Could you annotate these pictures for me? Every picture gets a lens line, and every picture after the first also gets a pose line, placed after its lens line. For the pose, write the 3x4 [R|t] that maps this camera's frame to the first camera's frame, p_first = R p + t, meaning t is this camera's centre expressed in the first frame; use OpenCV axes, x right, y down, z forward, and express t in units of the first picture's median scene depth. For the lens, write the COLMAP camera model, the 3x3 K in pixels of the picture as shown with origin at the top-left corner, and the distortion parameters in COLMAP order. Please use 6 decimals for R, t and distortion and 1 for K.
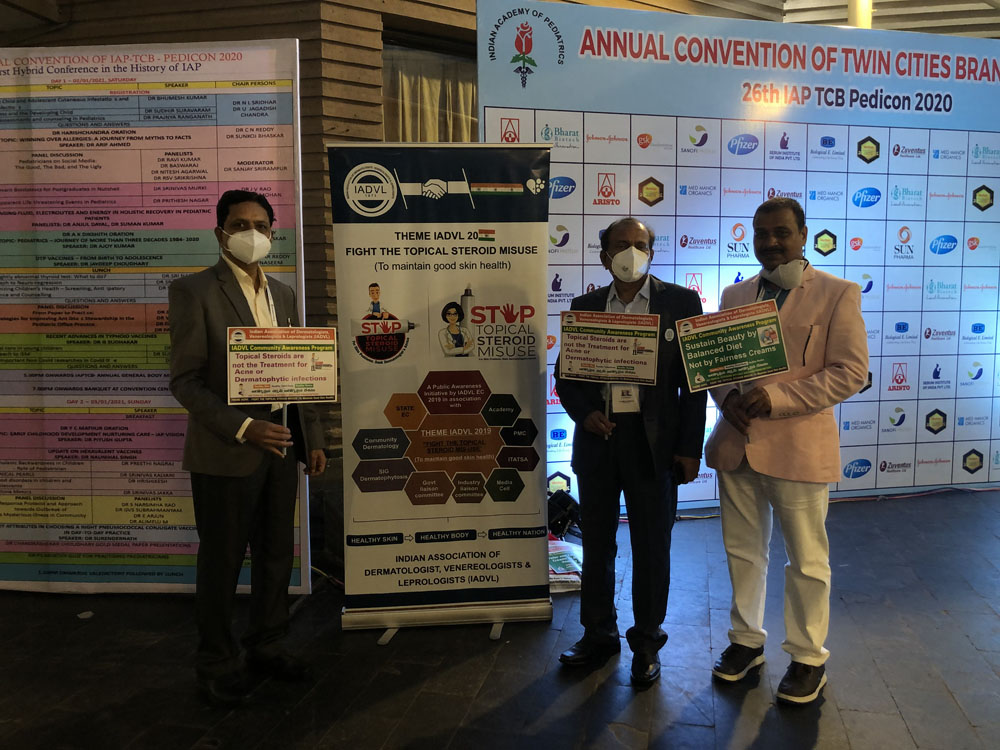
lens RADIAL K [[822.0, 0, 502.9], [0, 822.0, 361.7], [0, 0, 1]] dist [0.037365, -0.026771]
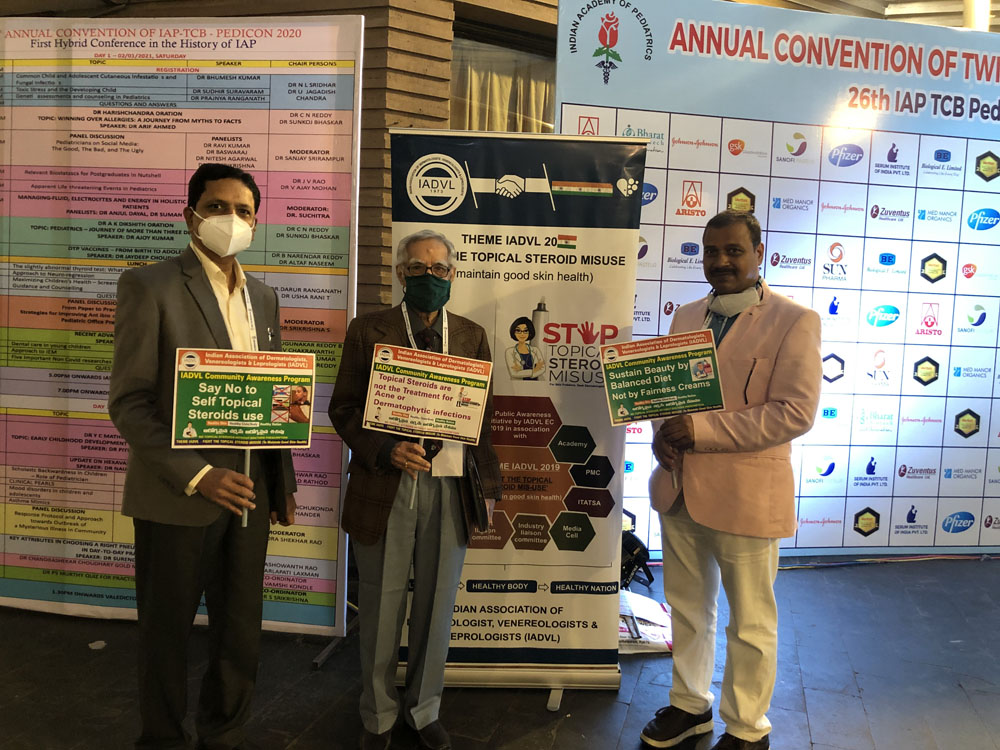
lens RADIAL K [[822.0, 0, 503.7], [0, 822.0, 360.4], [0, 0, 1]] dist [0.037365, -0.026771]
pose [[0.997180, 0.049021, -0.056823, -0.026408], [-0.049891, 0.998657, -0.013985, -0.012060], [0.056061, 0.016780, 0.998286, 0.116860]]
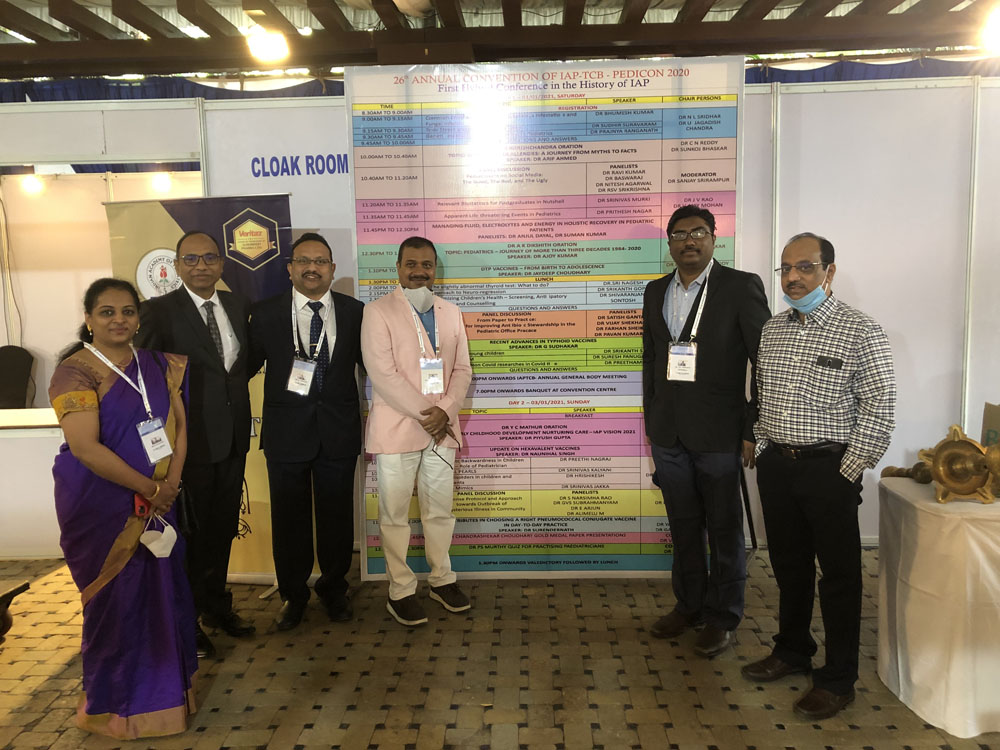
lens RADIAL K [[822.0, 0, 501.7], [0, 822.0, 361.4], [0, 0, 1]] dist [0.037365, -0.026771]
pose [[0.998788, -0.019409, 0.045237, -0.588519], [0.017254, 0.998720, 0.047552, -0.055944], [-0.046102, -0.046714, 0.997844, -0.046759]]
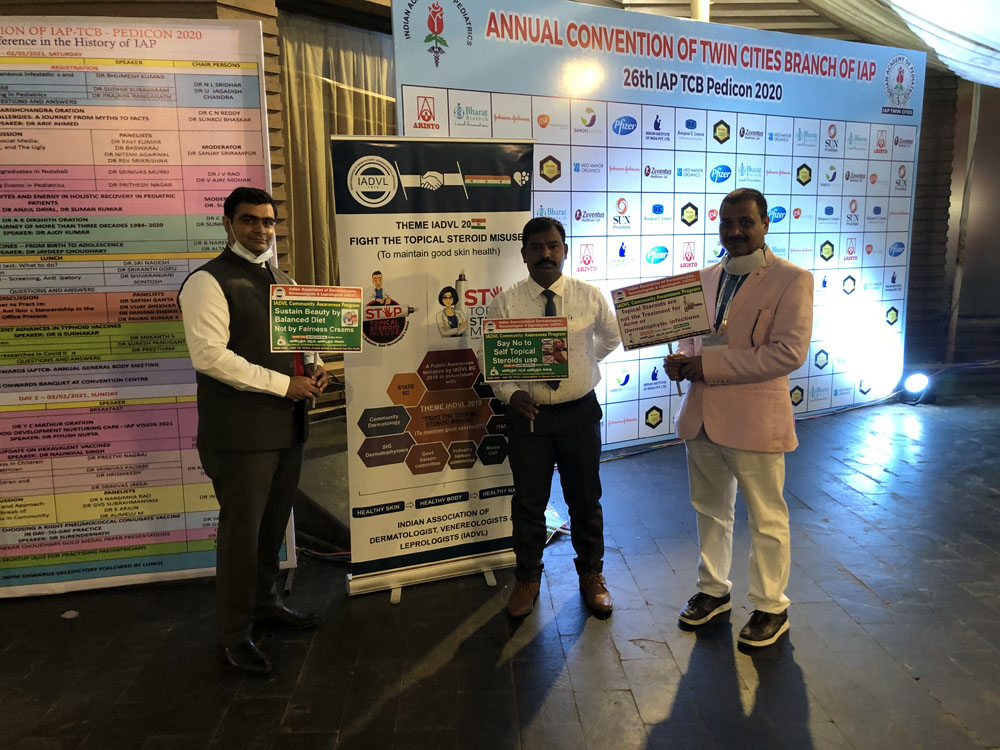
lens RADIAL K [[822.0, 0, 505.7], [0, 822.0, 370.0], [0, 0, 1]] dist [0.037365, -0.026771]
pose [[0.962433, -0.054755, 0.265943, -0.244695], [0.035602, 0.996448, 0.076316, -0.037192], [-0.269177, -0.063981, 0.960963, -0.057530]]
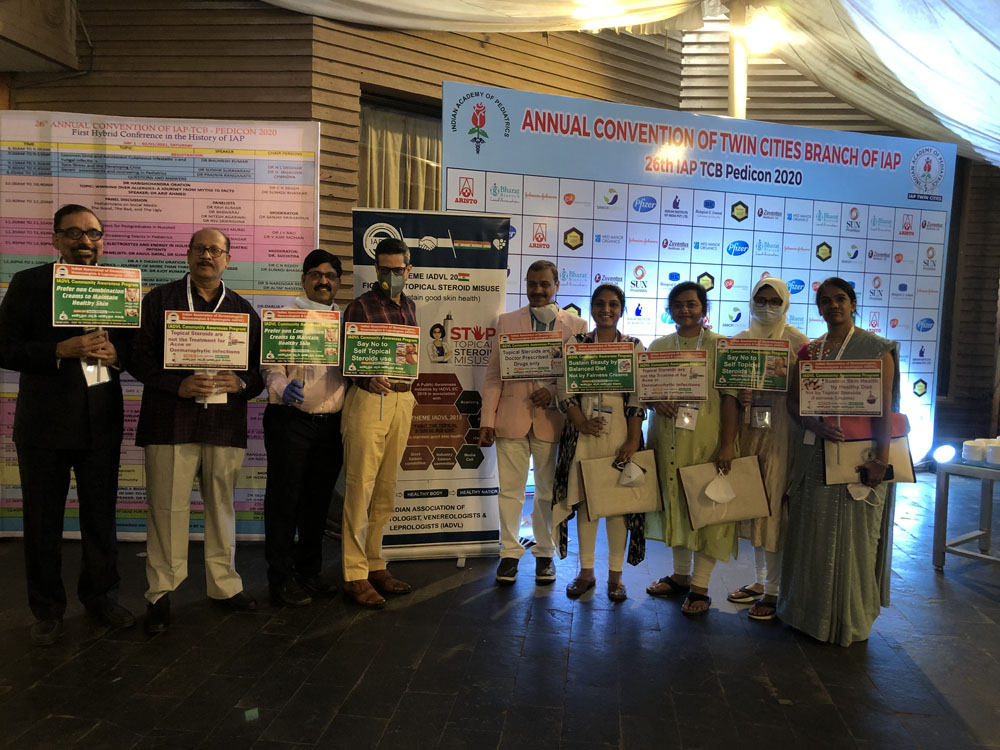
lens RADIAL K [[822.0, 0, 503.0], [0, 822.0, 364.3], [0, 0, 1]] dist [0.037365, -0.026771]
pose [[0.993373, 0.024919, 0.112197, -0.091635], [-0.023772, 0.999651, -0.011550, 0.008373], [-0.112446, 0.008806, 0.993619, -0.342545]]
